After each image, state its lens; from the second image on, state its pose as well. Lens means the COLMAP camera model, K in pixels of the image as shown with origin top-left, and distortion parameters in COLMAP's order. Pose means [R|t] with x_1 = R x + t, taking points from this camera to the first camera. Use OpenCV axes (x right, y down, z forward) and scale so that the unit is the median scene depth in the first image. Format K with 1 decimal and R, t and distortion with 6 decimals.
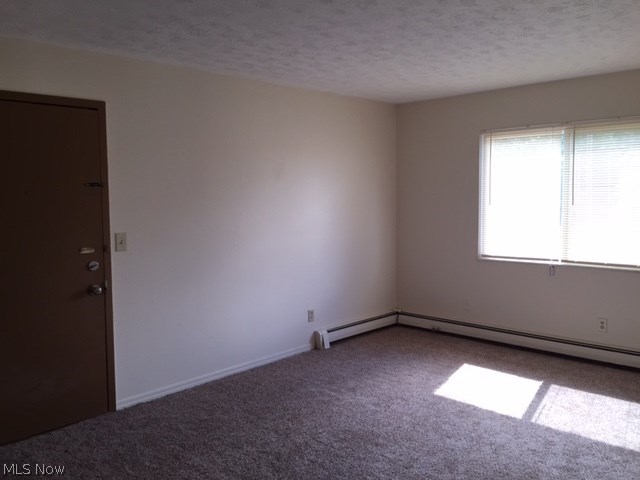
lens RADIAL K [[563.3, 0, 324.8], [0, 563.3, 235.4], [0, 0, 1]] dist [0.045387, -0.027850]
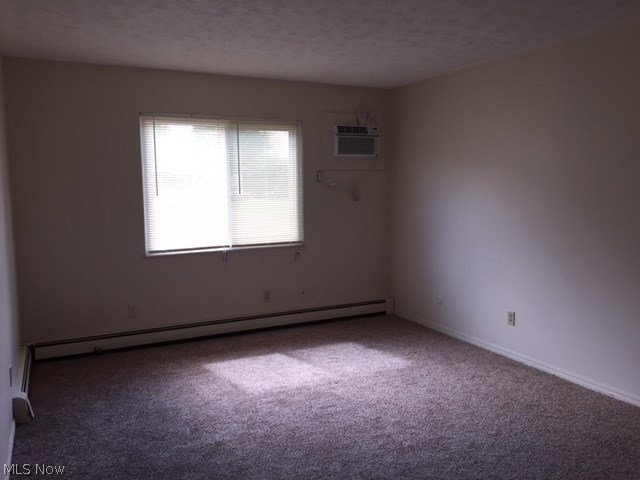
lens RADIAL K [[563.3, 0, 324.4], [0, 563.3, 245.9], [0, 0, 1]] dist [0.045387, -0.027850]
pose [[0.320295, -0.106312, 0.941333, -0.531111], [0.075174, 0.993402, 0.086614, -0.035065], [-0.944330, 0.043022, 0.326174, 0.483742]]
